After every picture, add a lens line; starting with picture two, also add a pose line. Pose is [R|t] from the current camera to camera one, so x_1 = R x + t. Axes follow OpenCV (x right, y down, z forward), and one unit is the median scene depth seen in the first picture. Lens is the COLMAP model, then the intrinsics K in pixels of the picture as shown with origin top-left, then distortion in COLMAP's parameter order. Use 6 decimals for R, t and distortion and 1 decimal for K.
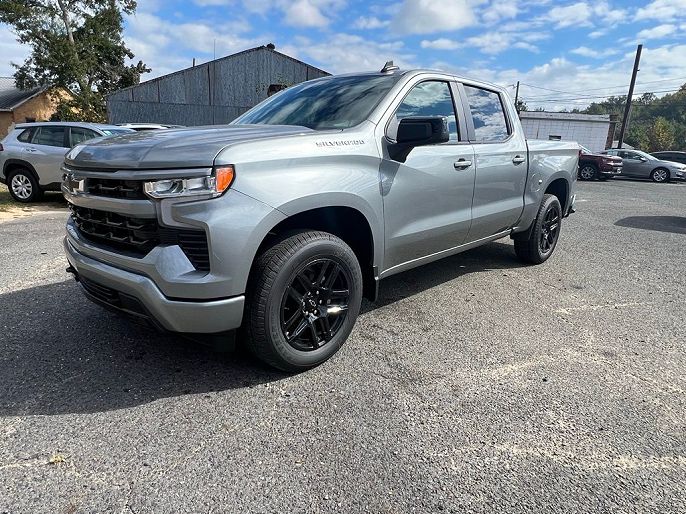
lens RADIAL K [[439.6, 0, 344.6], [0, 439.6, 258.1], [0, 0, 1]] dist [0.007695, 0.001606]
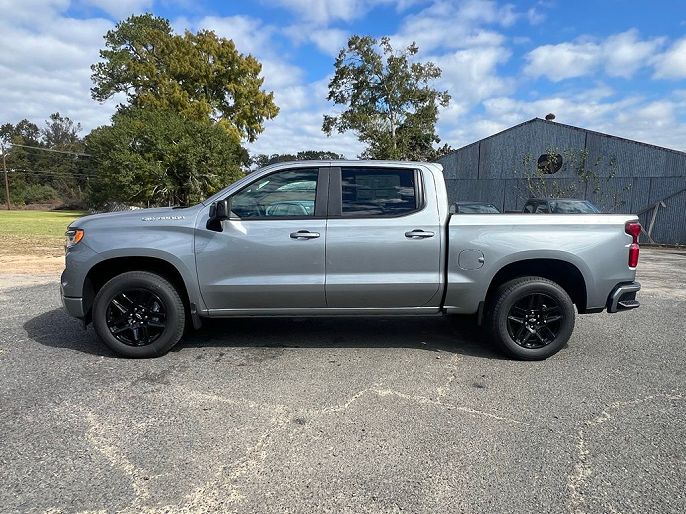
lens RADIAL K [[443.0, 0, 330.0], [0, 443.0, 259.9], [0, 0, 1]] dist [-0.009743, 0.003215]
pose [[0.727366, 0.073563, -0.682295, 0.284771], [-0.175128, 0.981216, -0.080905, -0.016629], [0.663527, 0.178337, 0.726586, 0.051450]]
